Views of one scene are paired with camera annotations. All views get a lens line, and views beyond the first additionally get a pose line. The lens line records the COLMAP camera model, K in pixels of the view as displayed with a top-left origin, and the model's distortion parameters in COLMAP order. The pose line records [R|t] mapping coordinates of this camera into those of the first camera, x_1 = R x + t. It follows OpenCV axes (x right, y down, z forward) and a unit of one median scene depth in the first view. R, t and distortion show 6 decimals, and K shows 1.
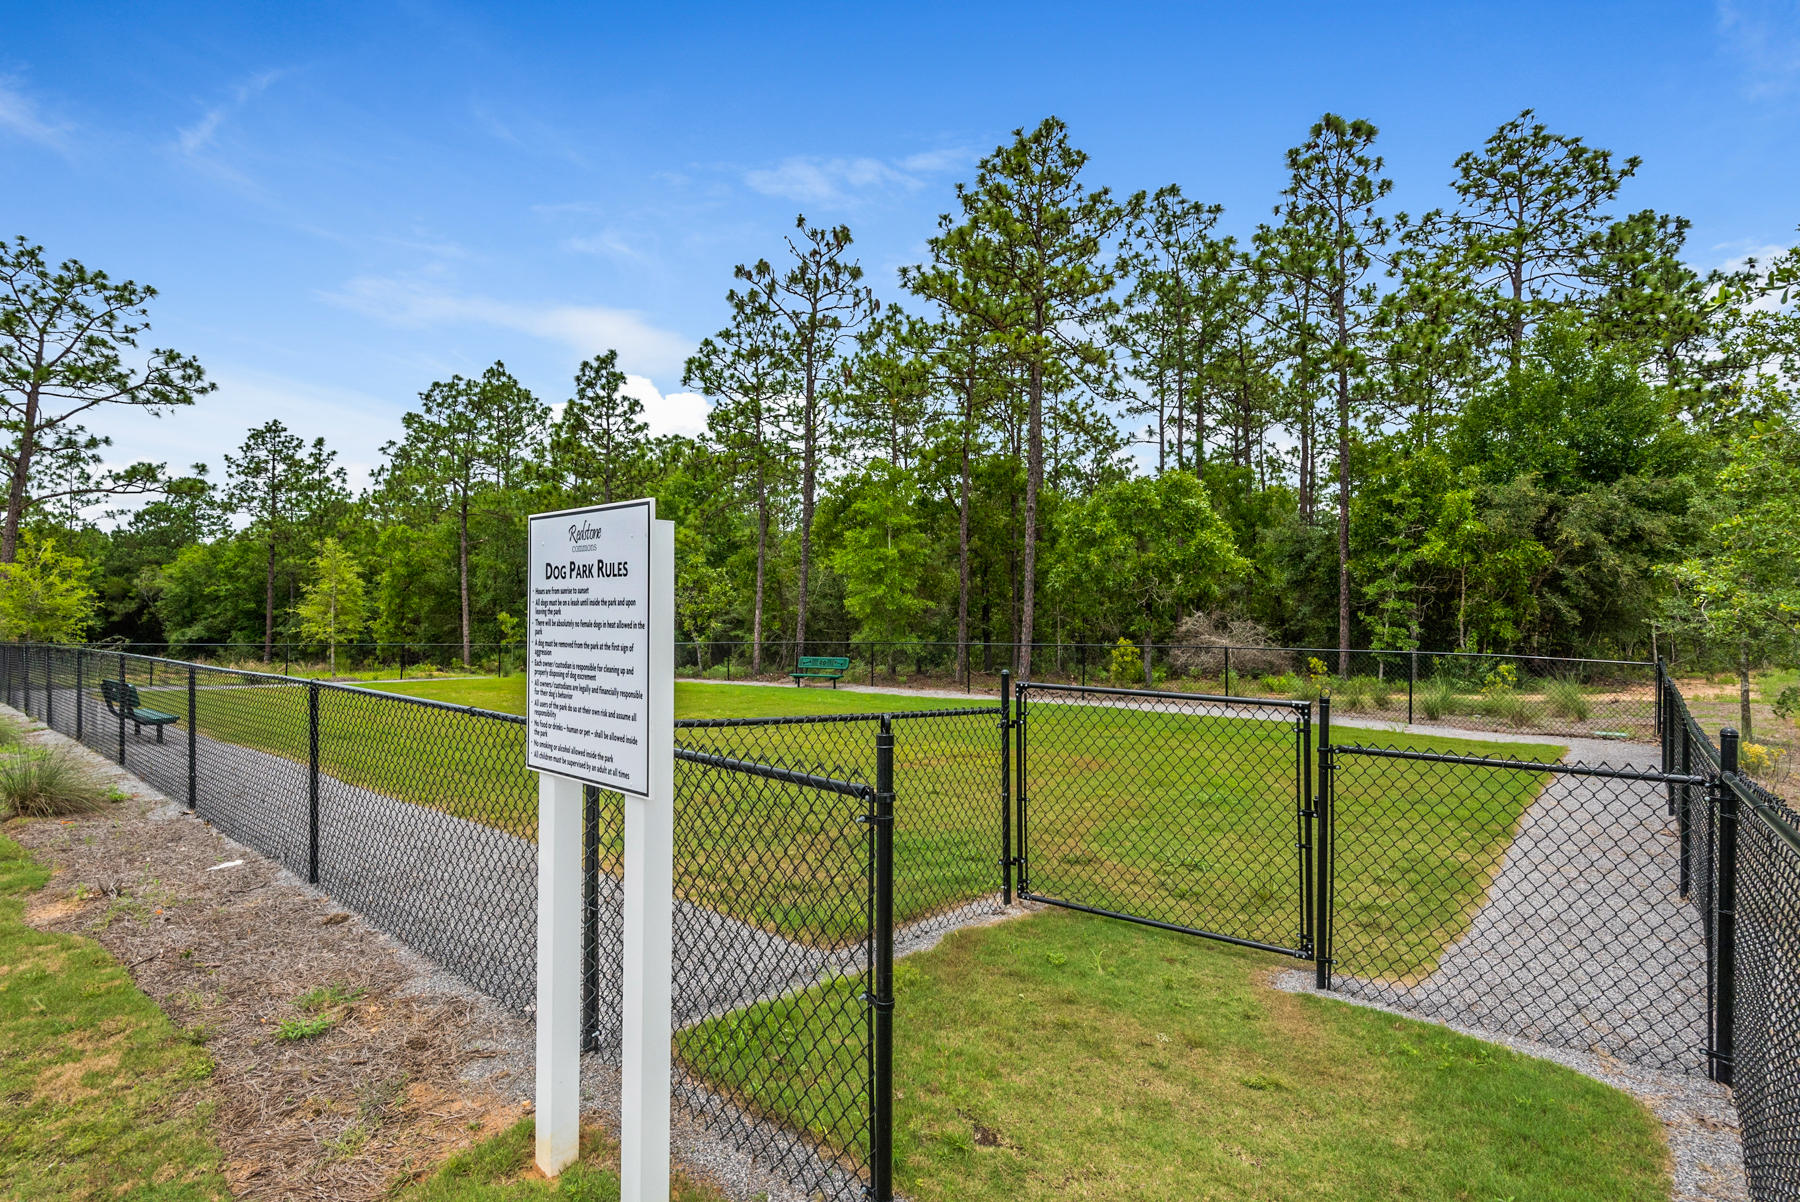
lens RADIAL K [[863.6, 0, 899.5], [0, 863.6, 600.9], [0, 0, 1]] dist [0.016142, 0.000837]
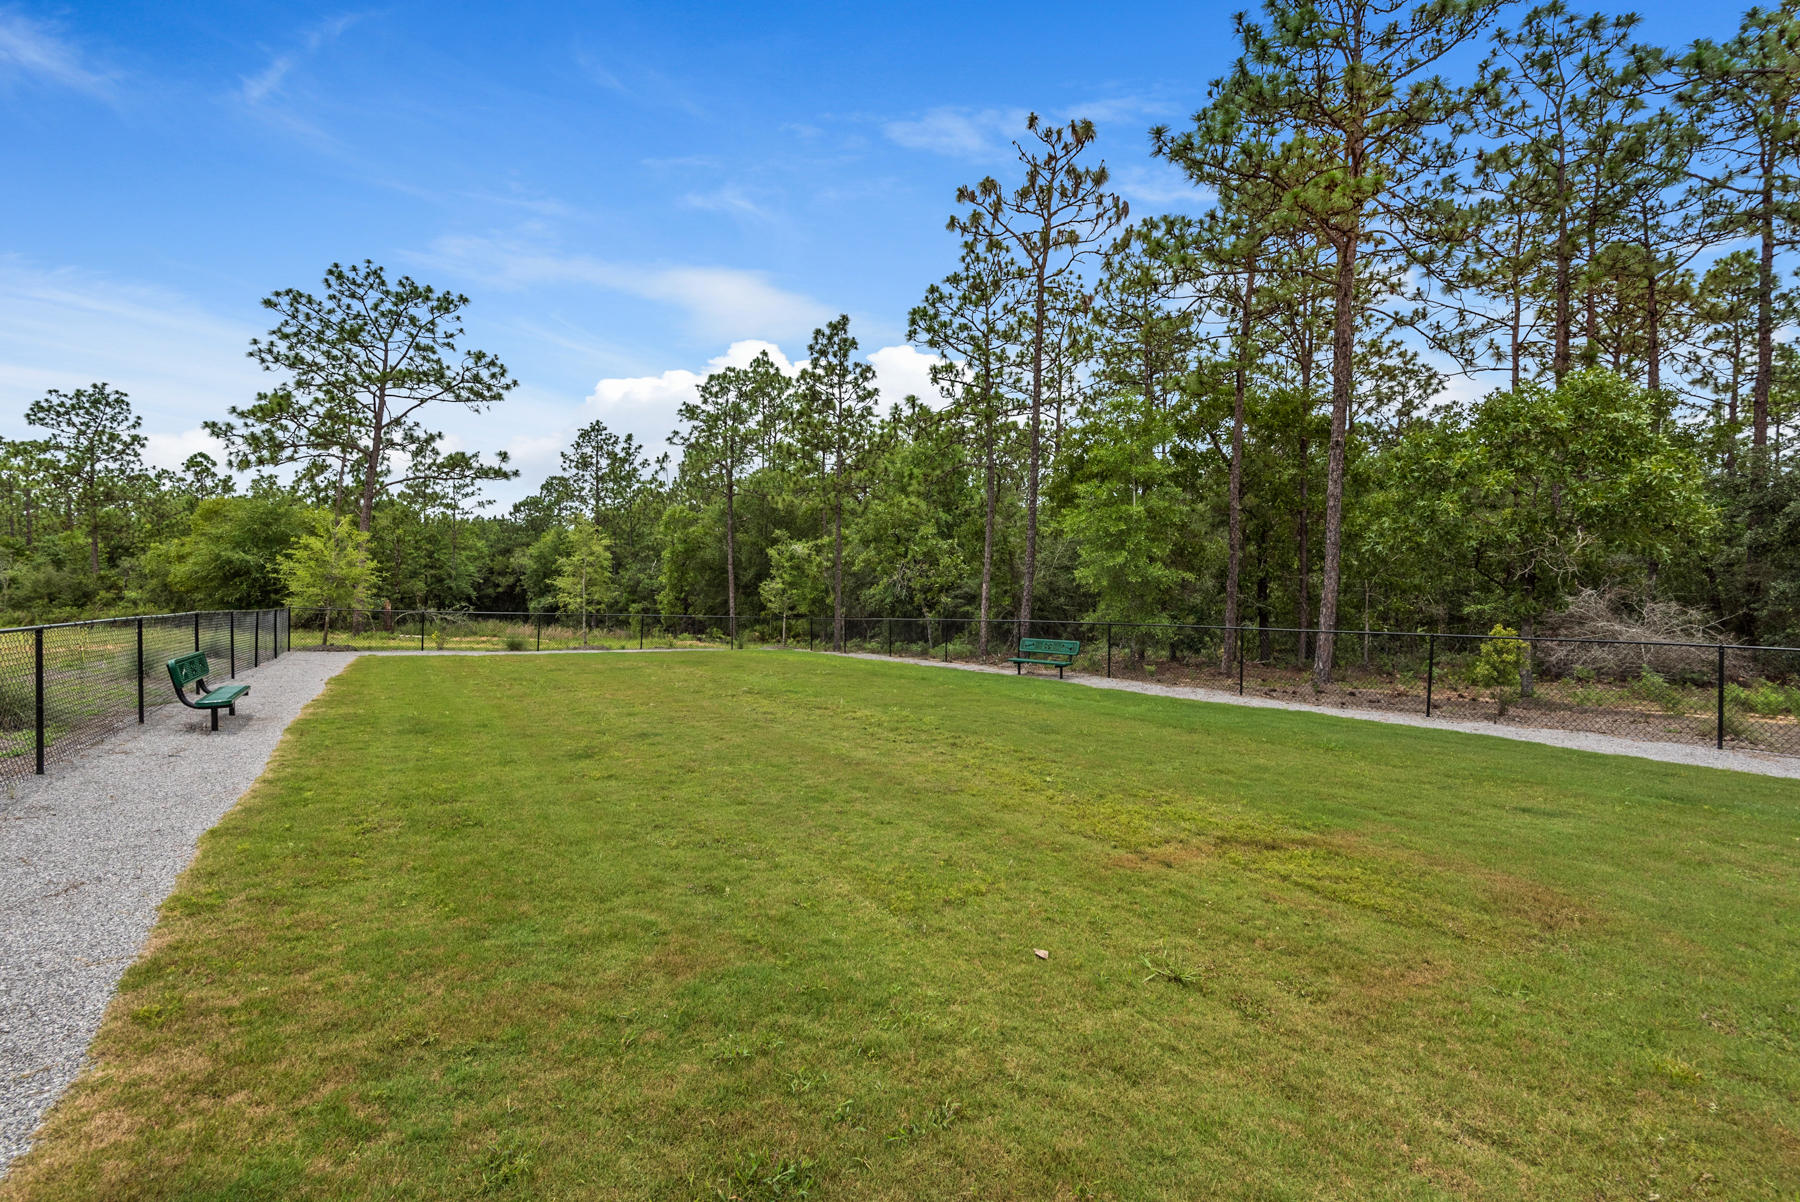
lens RADIAL K [[822.7, 0, 892.6], [0, 822.7, 604.2], [0, 0, 1]] dist [0.014668, -0.004742]
pose [[0.951613, 0.013094, -0.307021, 0.007785], [-0.003520, 0.999491, 0.031716, 0.004778], [0.307280, -0.029101, 0.951174, 0.149261]]
